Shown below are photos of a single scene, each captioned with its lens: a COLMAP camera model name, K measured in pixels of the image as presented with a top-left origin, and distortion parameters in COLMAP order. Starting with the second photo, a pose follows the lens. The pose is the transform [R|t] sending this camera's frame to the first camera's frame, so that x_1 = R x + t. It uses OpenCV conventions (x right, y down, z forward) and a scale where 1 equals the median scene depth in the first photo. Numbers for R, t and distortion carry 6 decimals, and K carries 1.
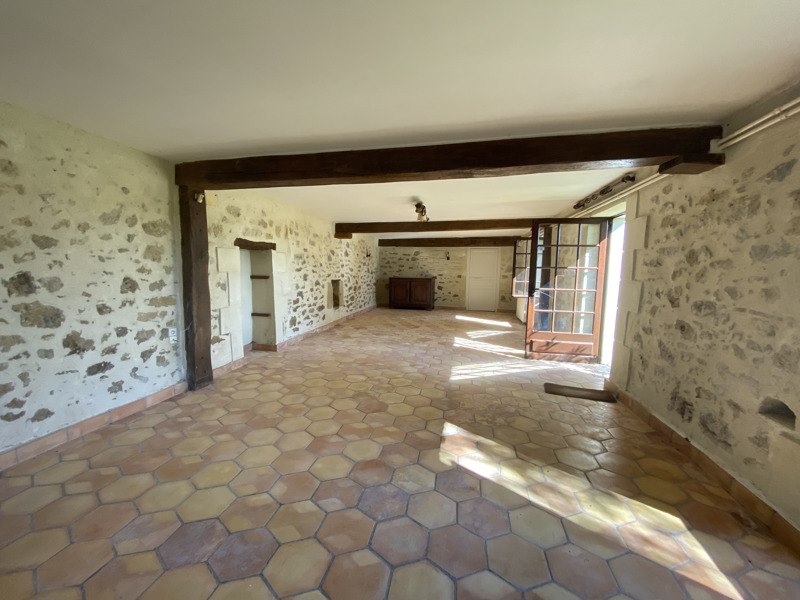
lens RADIAL K [[322.8, 0, 400.7], [0, 322.8, 303.2], [0, 0, 1]] dist [0.000020, -0.000040]
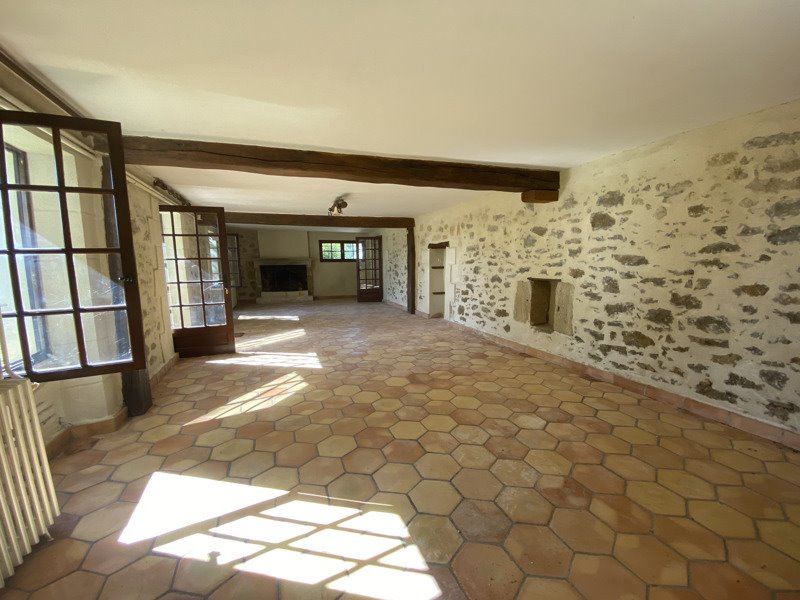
lens RADIAL K [[322.8, 0, 401.5], [0, 322.8, 299.2], [0, 0, 1]] dist [0.000020, -0.000040]
pose [[-0.843729, 0.061218, -0.533268, 0.381757], [-0.052248, 0.979391, 0.195098, -0.167068], [0.534221, 0.192472, -0.823142, 1.660570]]
